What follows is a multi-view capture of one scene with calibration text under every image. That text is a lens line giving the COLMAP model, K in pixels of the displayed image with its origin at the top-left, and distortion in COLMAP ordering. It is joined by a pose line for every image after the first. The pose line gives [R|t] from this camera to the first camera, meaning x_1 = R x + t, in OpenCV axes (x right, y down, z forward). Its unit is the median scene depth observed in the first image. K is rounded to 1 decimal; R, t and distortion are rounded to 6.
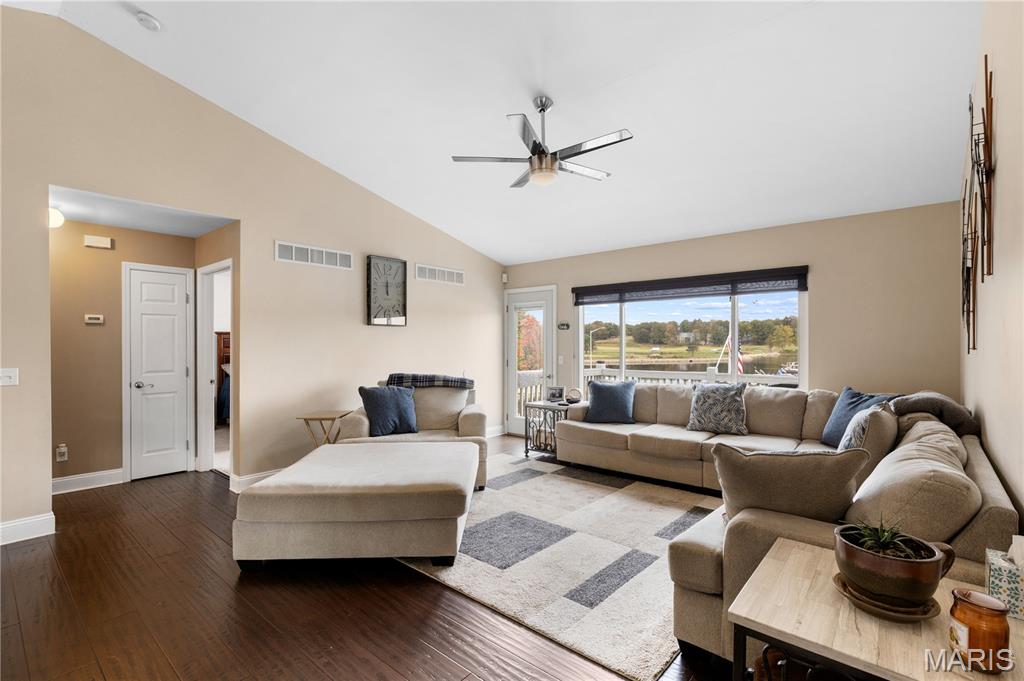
lens RADIAL K [[466.5, 0, 512.0], [0, 466.5, 340.5], [0, 0, 1]] dist [0.000056, 0.000160]
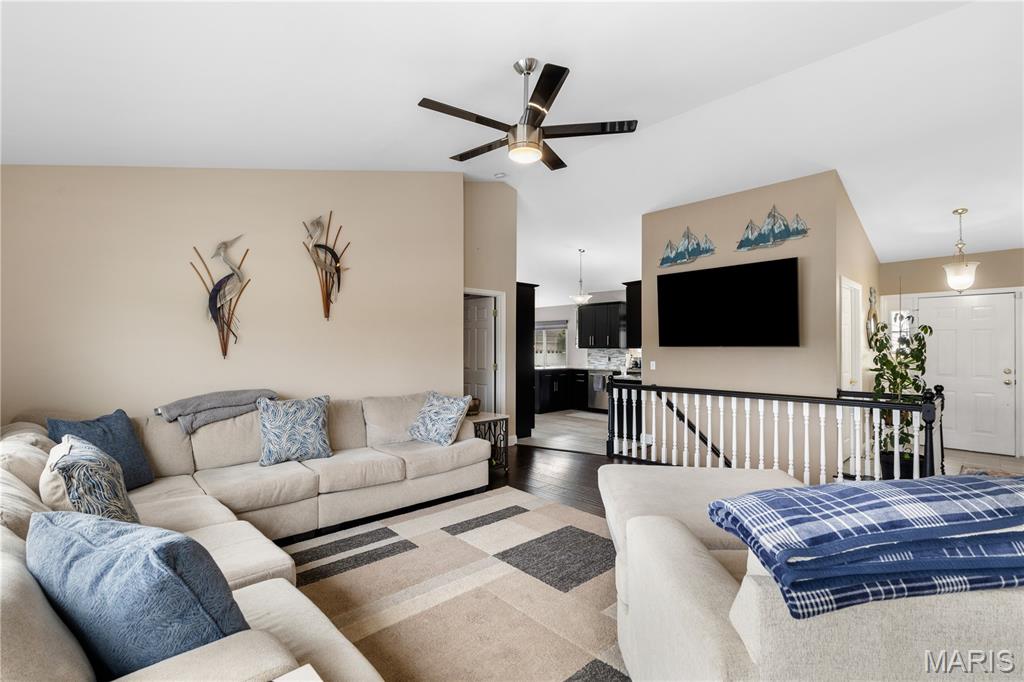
lens RADIAL K [[466.5, 0, 512.0], [0, 466.5, 341.0], [0, 0, 1]] dist [0.000056, 0.000160]
pose [[-0.993868, -0.003091, 0.110527, -0.000706], [-0.005226, 0.999805, -0.019033, 0.000998], [-0.110447, -0.019494, -0.993691, 2.601250]]
